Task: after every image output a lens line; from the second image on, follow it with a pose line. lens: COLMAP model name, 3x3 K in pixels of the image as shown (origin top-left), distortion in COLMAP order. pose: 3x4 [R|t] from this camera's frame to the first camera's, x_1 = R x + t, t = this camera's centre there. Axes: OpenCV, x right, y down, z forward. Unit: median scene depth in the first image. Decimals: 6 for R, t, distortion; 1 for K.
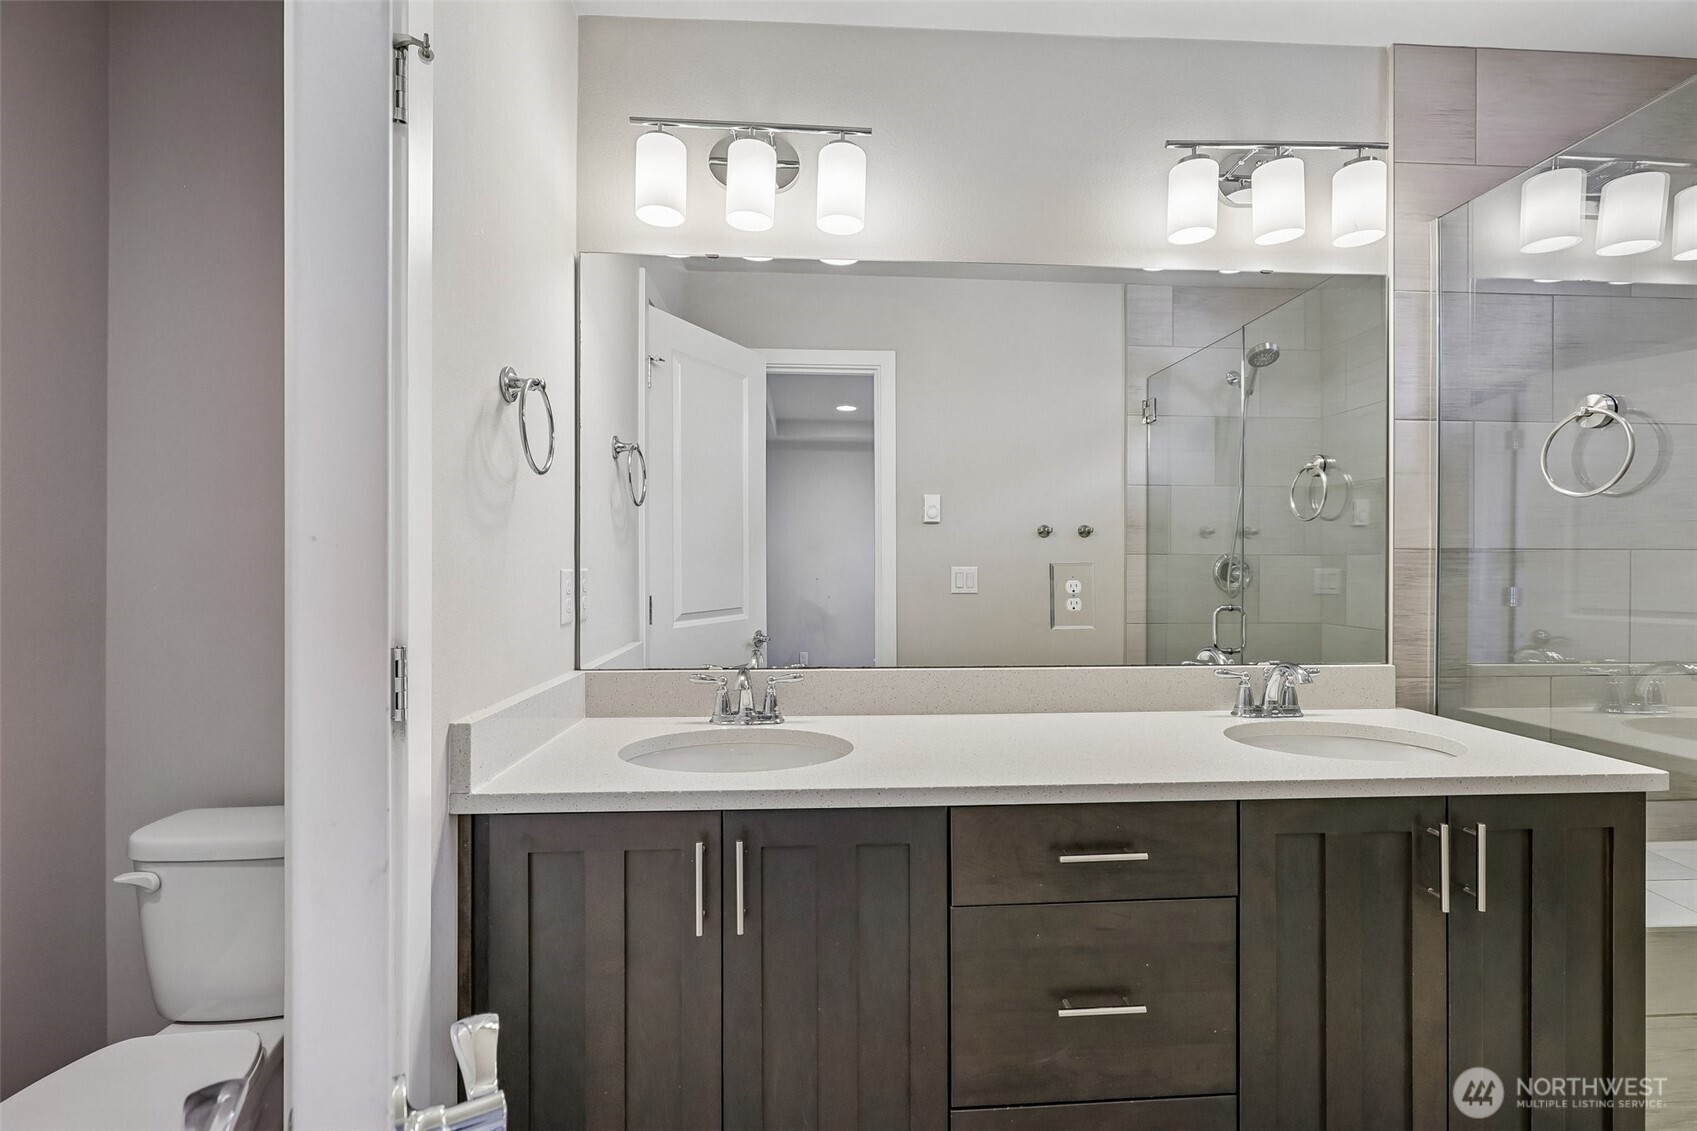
lens RADIAL K [[758.4, 0, 857.7], [0, 758.4, 568.3], [0, 0, 1]] dist [0.000468, 0.000609]
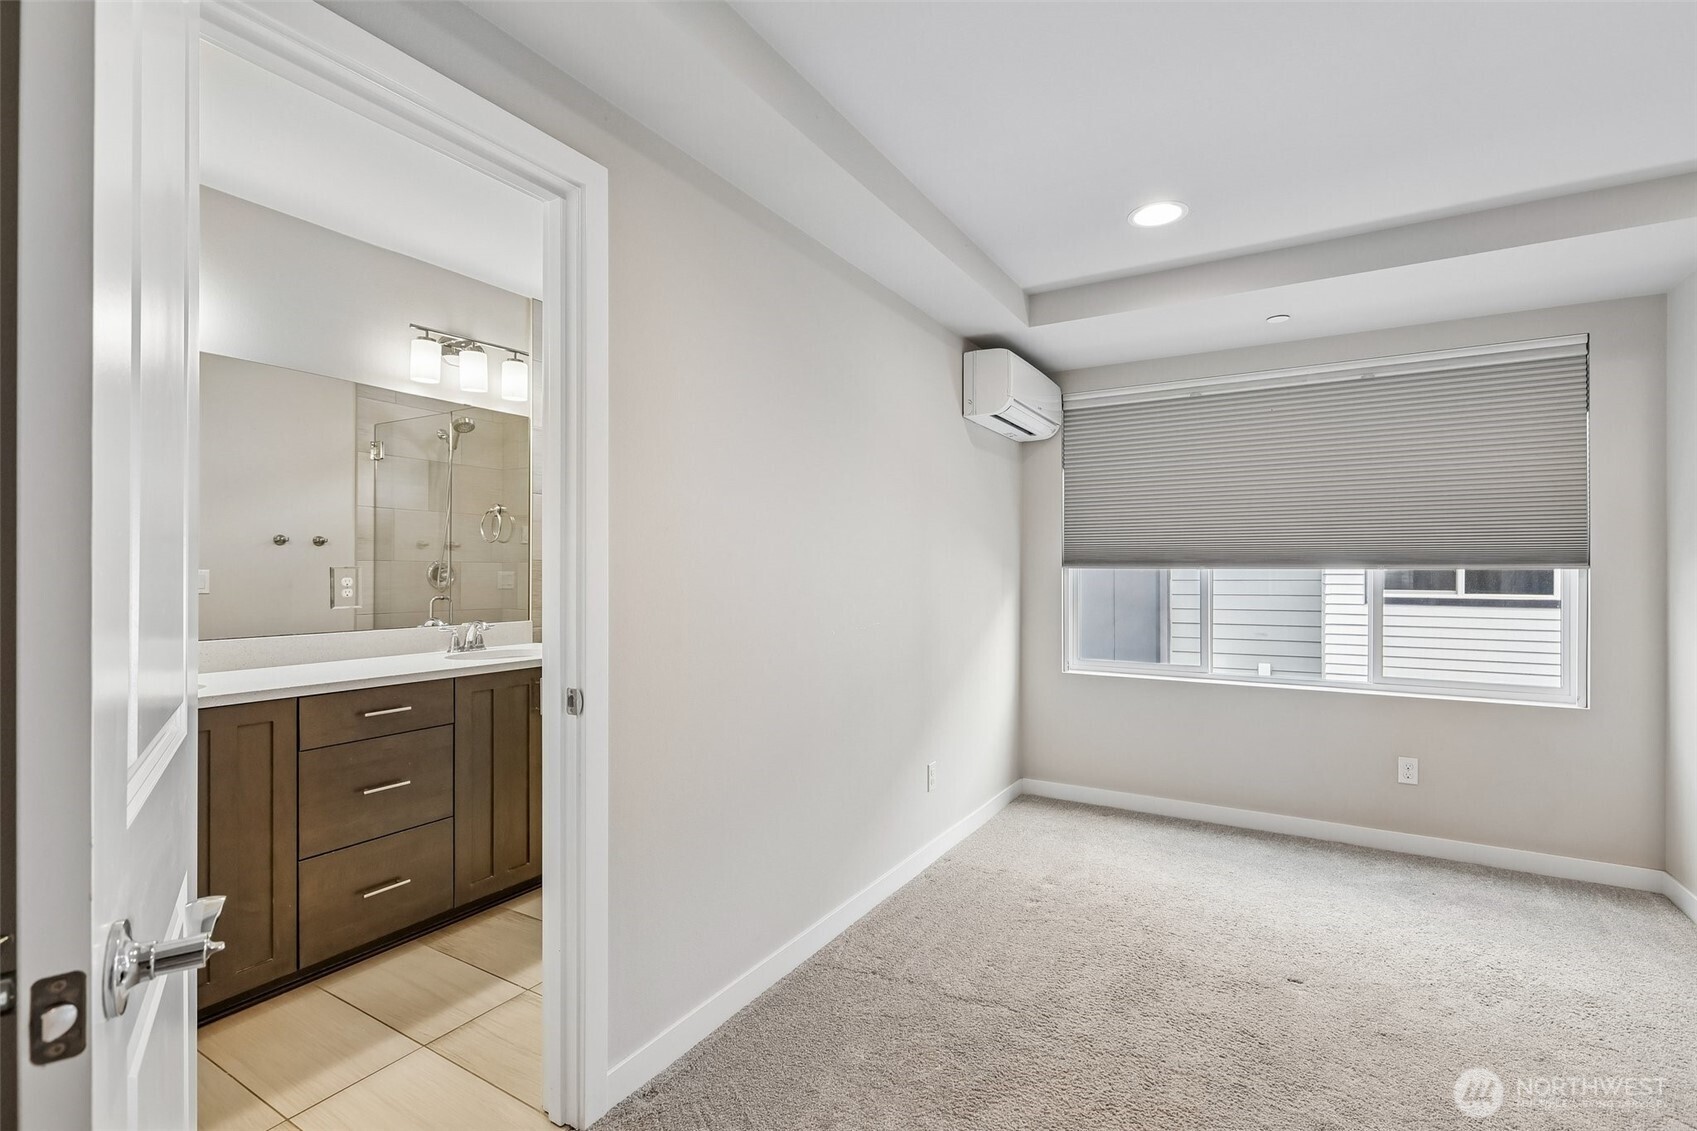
lens RADIAL K [[758.4, 0, 857.7], [0, 758.4, 568.3], [0, 0, 1]] dist [0.000468, 0.000609]
pose [[0.562444, 0.004272, 0.826825, -0.422468], [0.001203, 0.999981, -0.005984, 0.006563], [-0.826835, 0.004360, 0.562428, -0.769719]]
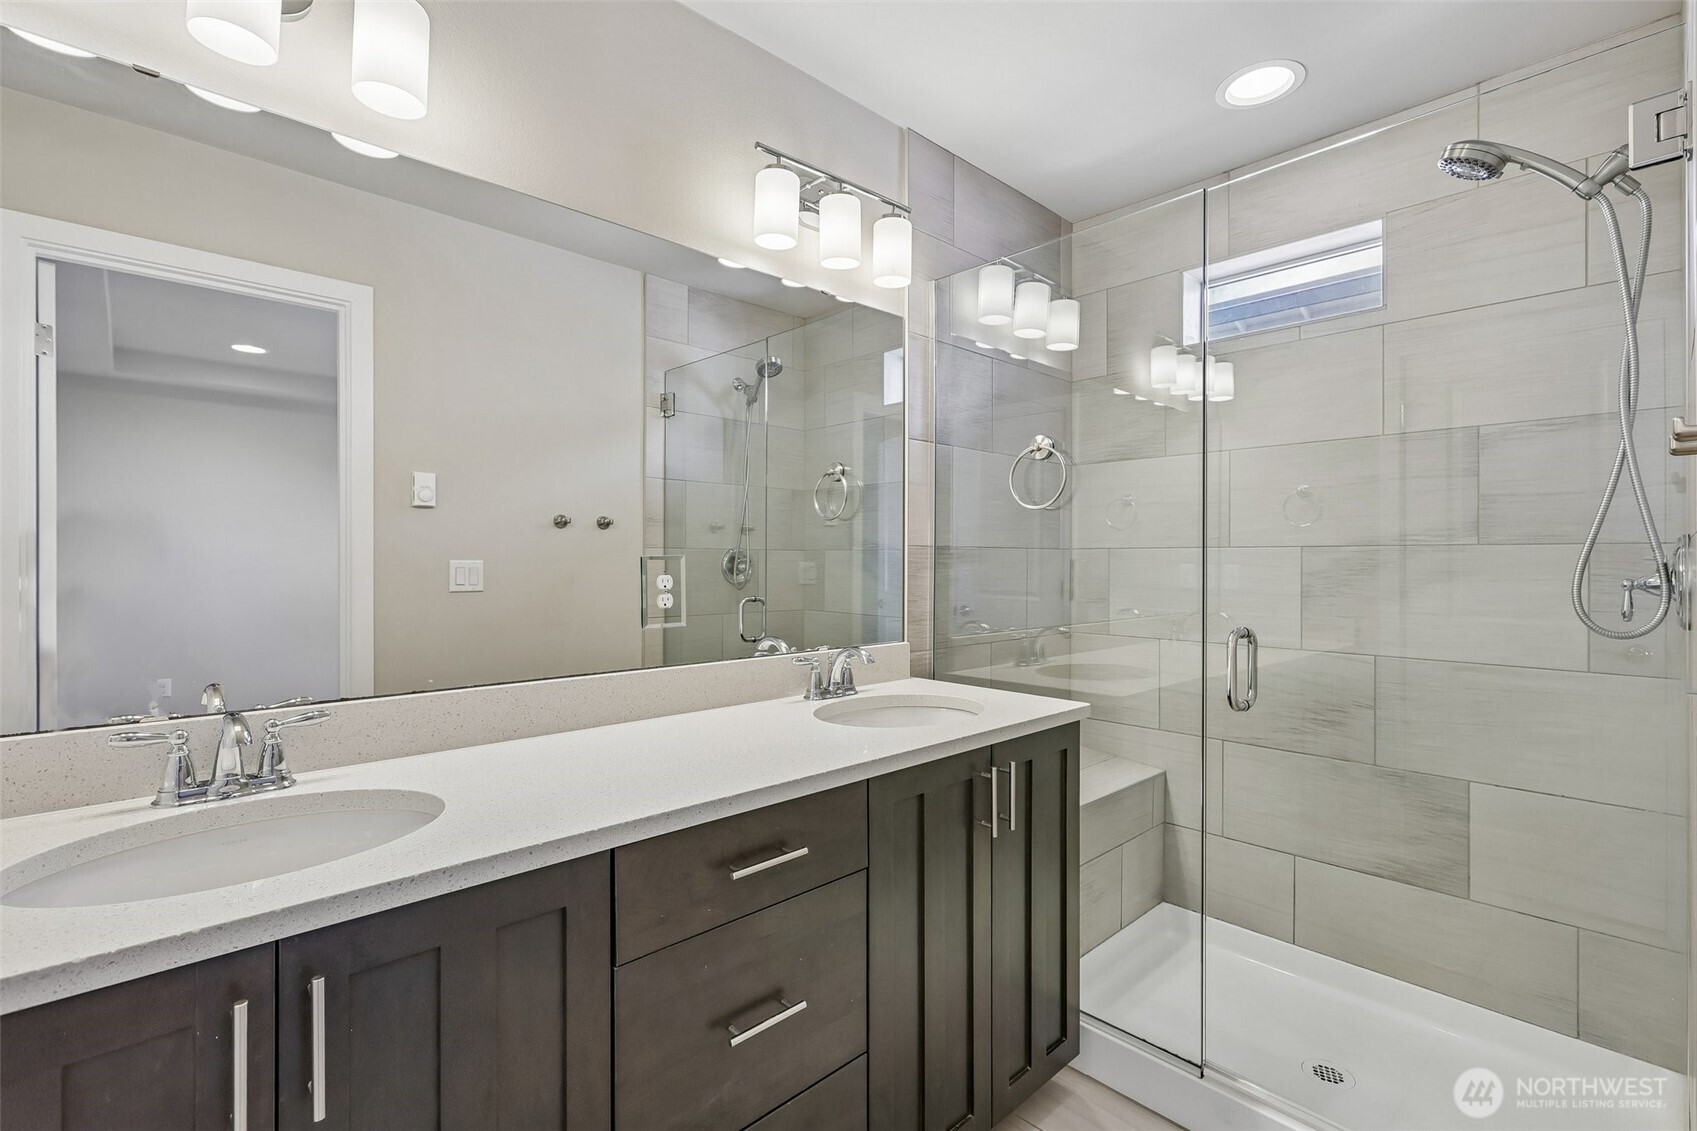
lens RADIAL K [[767.2, 0, 854.0], [0, 767.2, 561.0], [0, 0, 1]] dist [-0.001163, 0.000658]
pose [[0.767315, -0.000113, 0.641270, -0.141688], [0.000834, 0.999999, -0.000821, -0.000525], [-0.641269, 0.001165, 0.767315, 0.119893]]
